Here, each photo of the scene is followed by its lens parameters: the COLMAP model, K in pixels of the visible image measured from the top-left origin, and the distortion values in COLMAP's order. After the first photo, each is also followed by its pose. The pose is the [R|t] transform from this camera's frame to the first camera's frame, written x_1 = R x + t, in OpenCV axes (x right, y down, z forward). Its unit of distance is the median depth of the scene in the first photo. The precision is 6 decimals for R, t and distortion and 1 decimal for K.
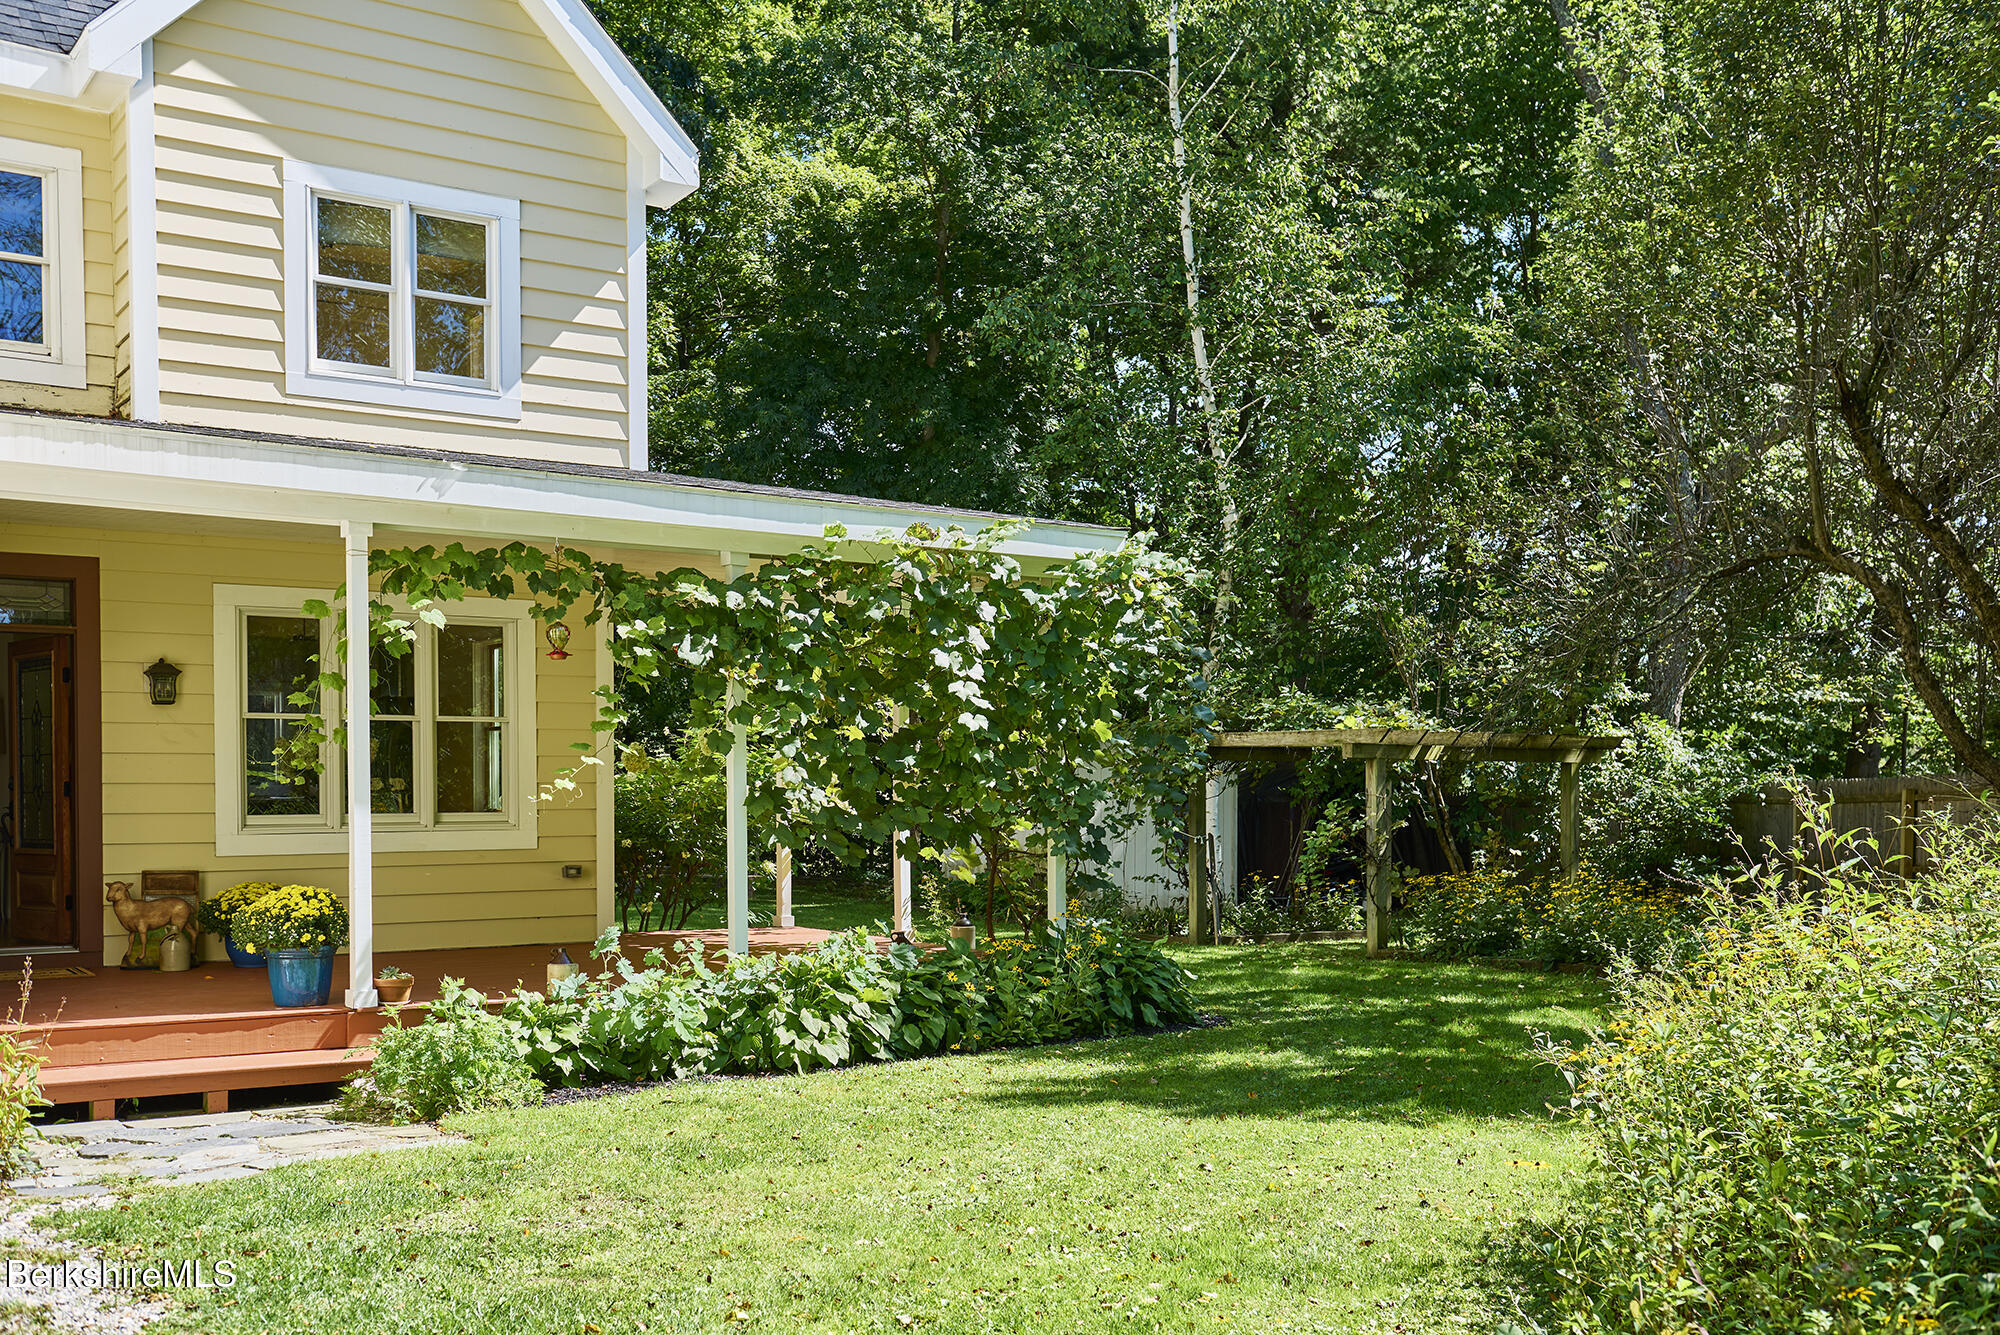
lens RADIAL K [[1900.1, 0, 1000.0], [0, 1900.1, 667.5], [0, 0, 1]] dist [0.010131, 0.011410]
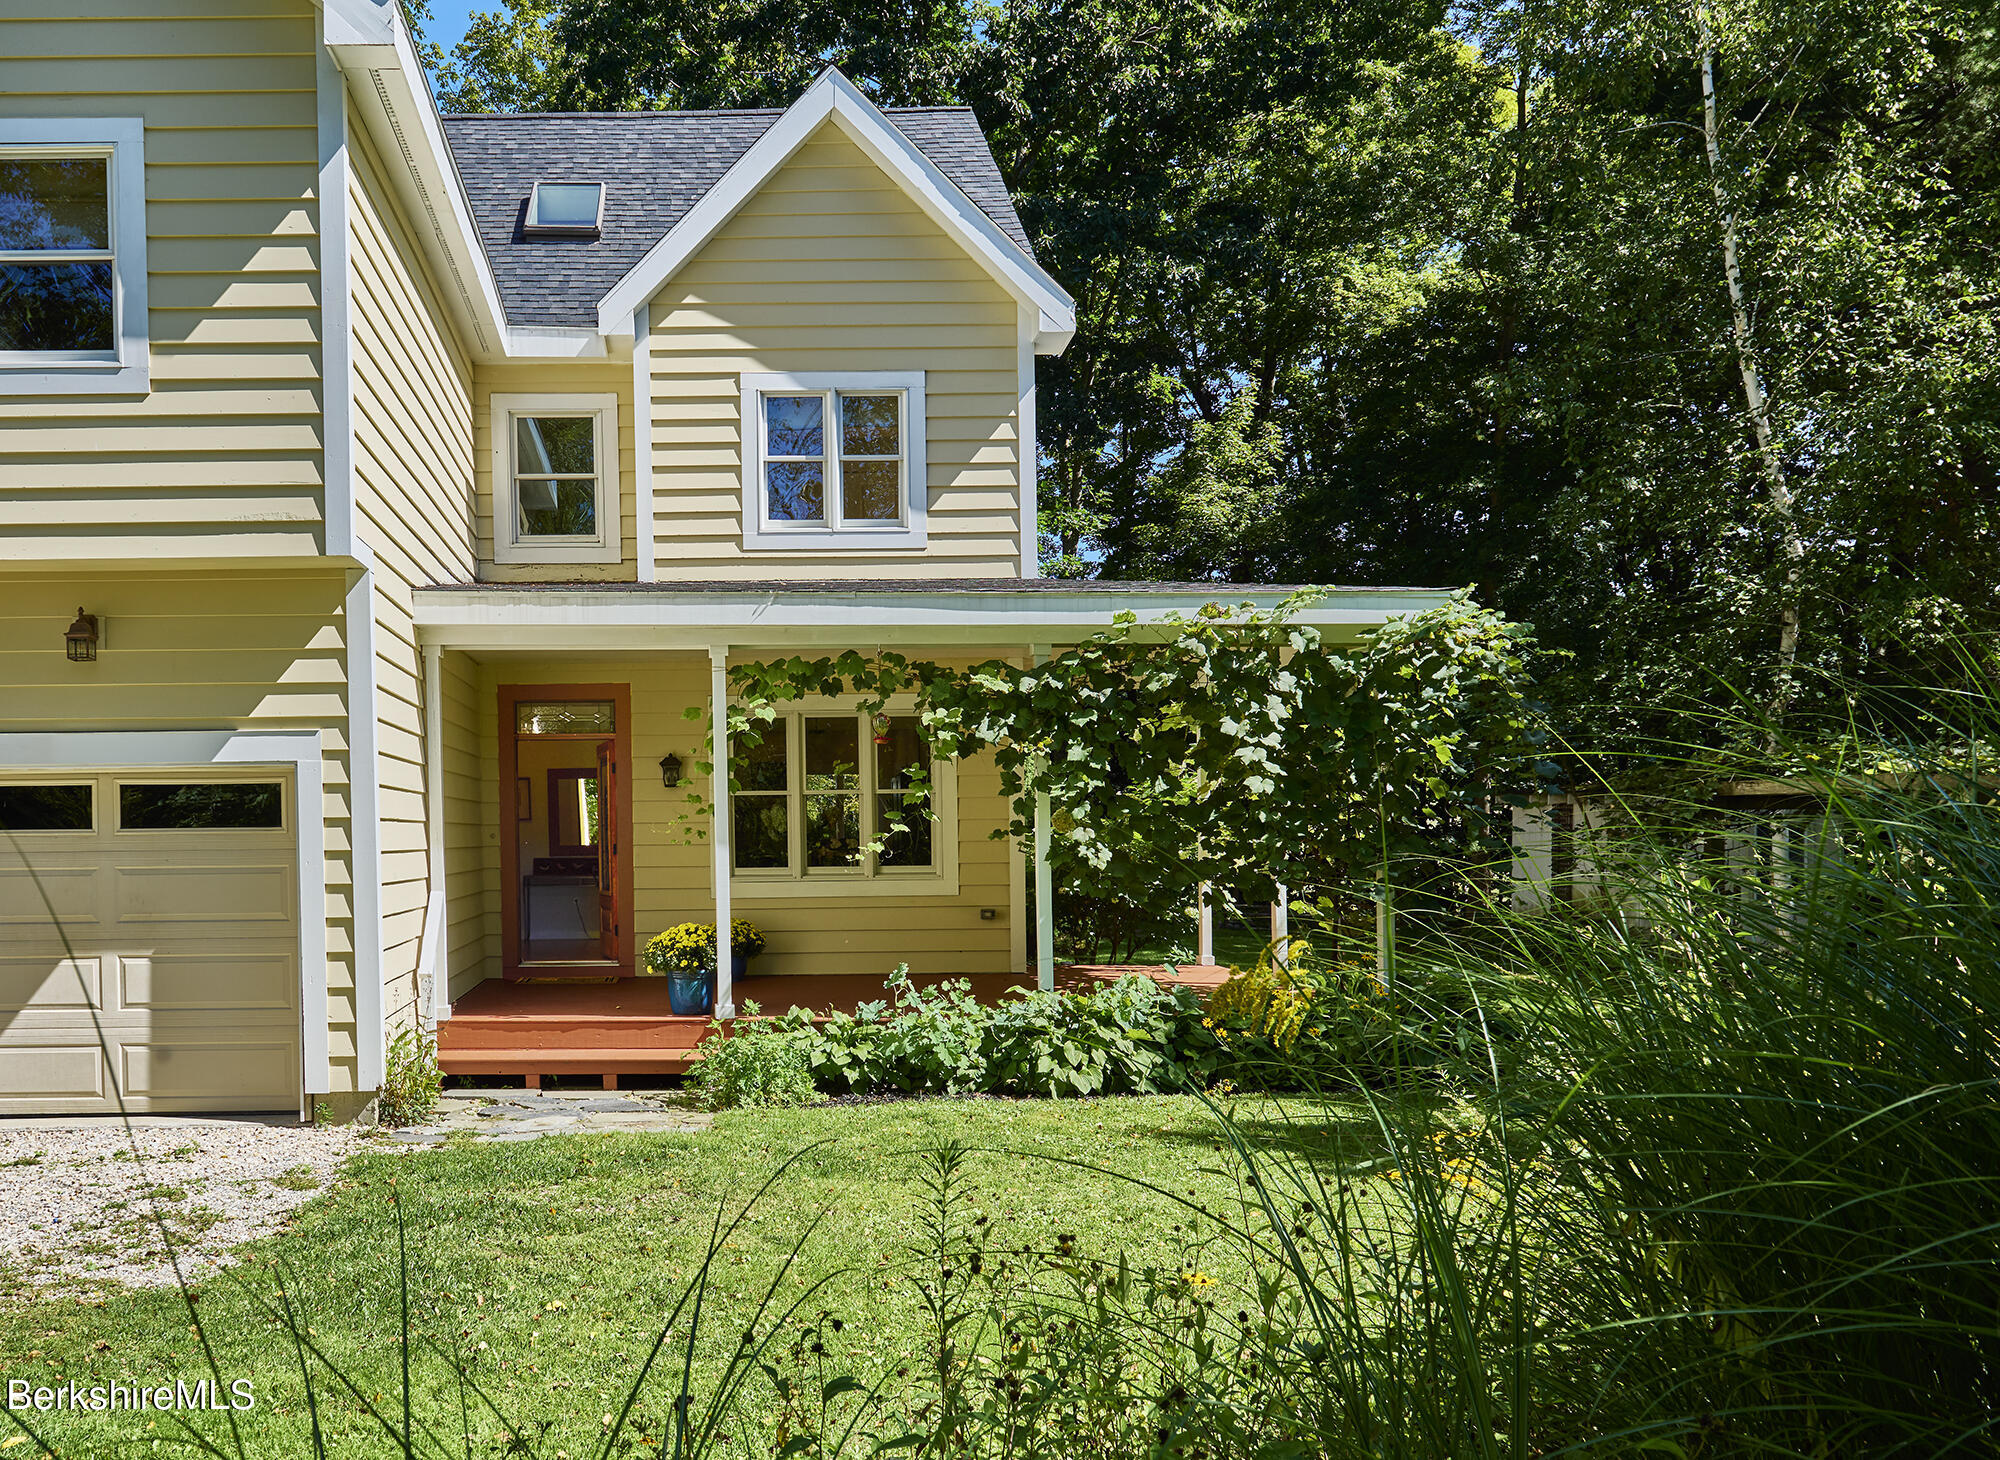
lens RADIAL K [[1558.9, 0, 1000.0], [0, 1558.9, 730.0], [0, 0, 1]] dist [0.004300, 0.003848]
pose [[0.831451, -0.043205, -0.553916, 0.375038], [0.043469, 0.998974, -0.012671, 0.003139], [0.553896, -0.013542, 0.832476, 0.196847]]
